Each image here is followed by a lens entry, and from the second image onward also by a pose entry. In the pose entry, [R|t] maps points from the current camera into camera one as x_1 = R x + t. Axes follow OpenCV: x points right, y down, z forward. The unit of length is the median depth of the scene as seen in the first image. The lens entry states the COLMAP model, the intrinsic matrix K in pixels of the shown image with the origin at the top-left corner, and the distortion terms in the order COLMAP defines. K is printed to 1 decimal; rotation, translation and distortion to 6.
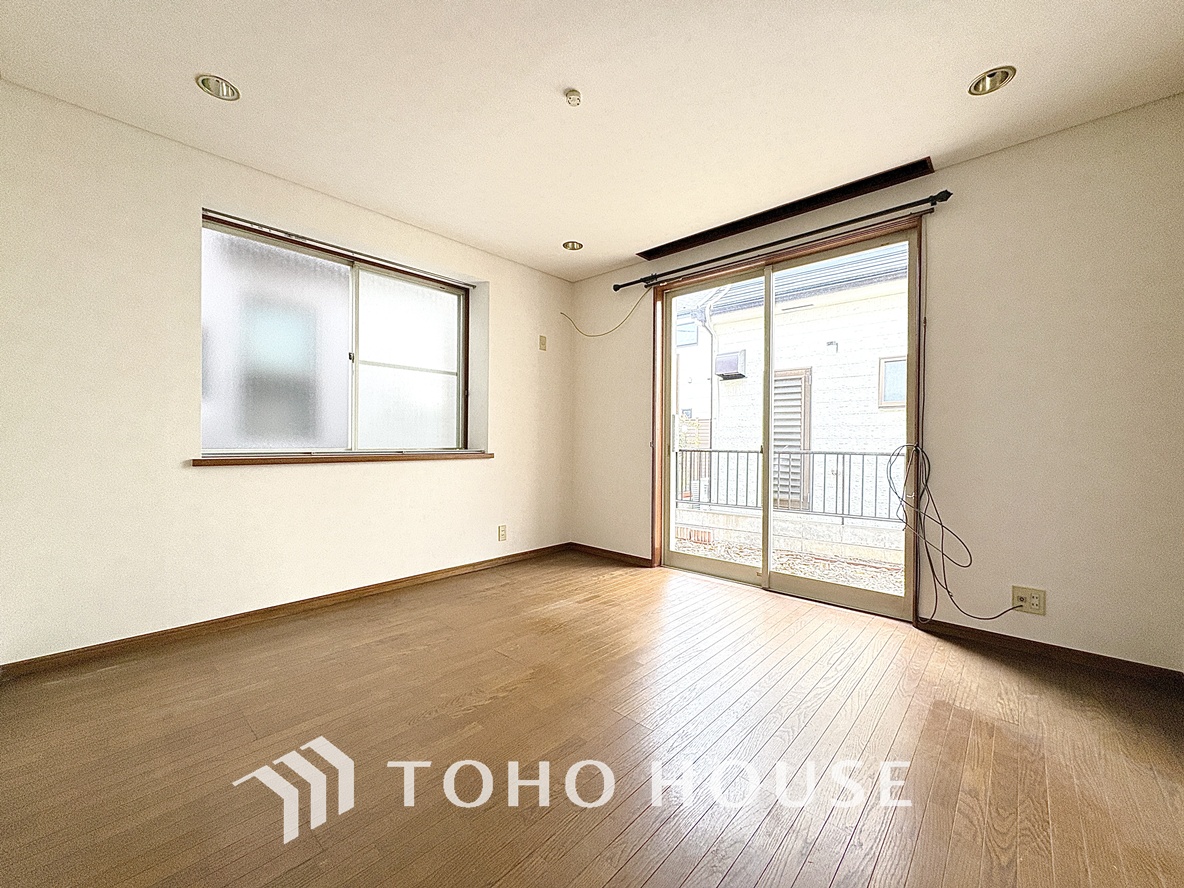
lens RADIAL K [[472.9, 0, 587.9], [0, 472.9, 450.8], [0, 0, 1]] dist [0.003145, 0.000965]
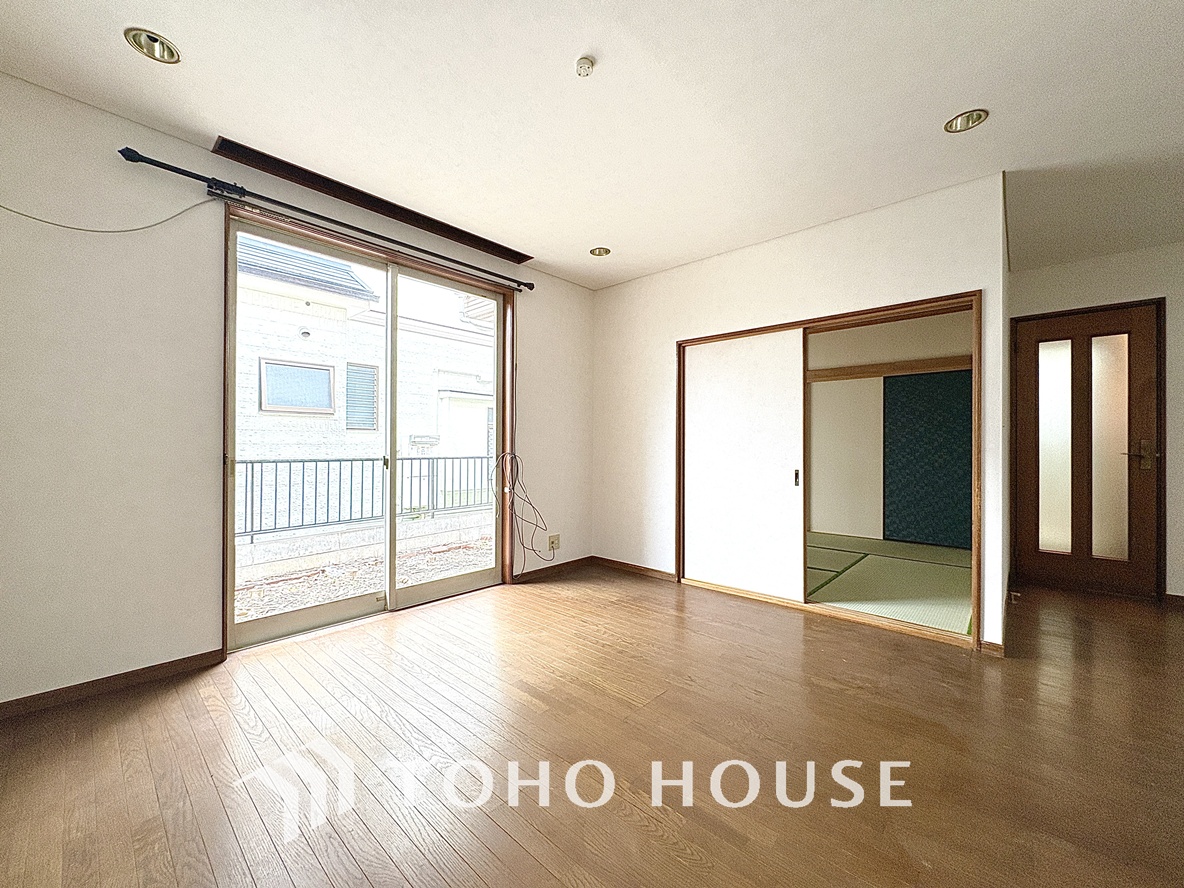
lens RADIAL K [[472.9, 0, 592.3], [0, 472.9, 435.0], [0, 0, 1]] dist [0.003145, 0.000965]
pose [[-0.006111, 0.019172, 0.999798, -0.532543], [0.017989, 0.999656, -0.019060, -0.023454], [-0.999820, 0.017869, -0.006453, 0.590383]]
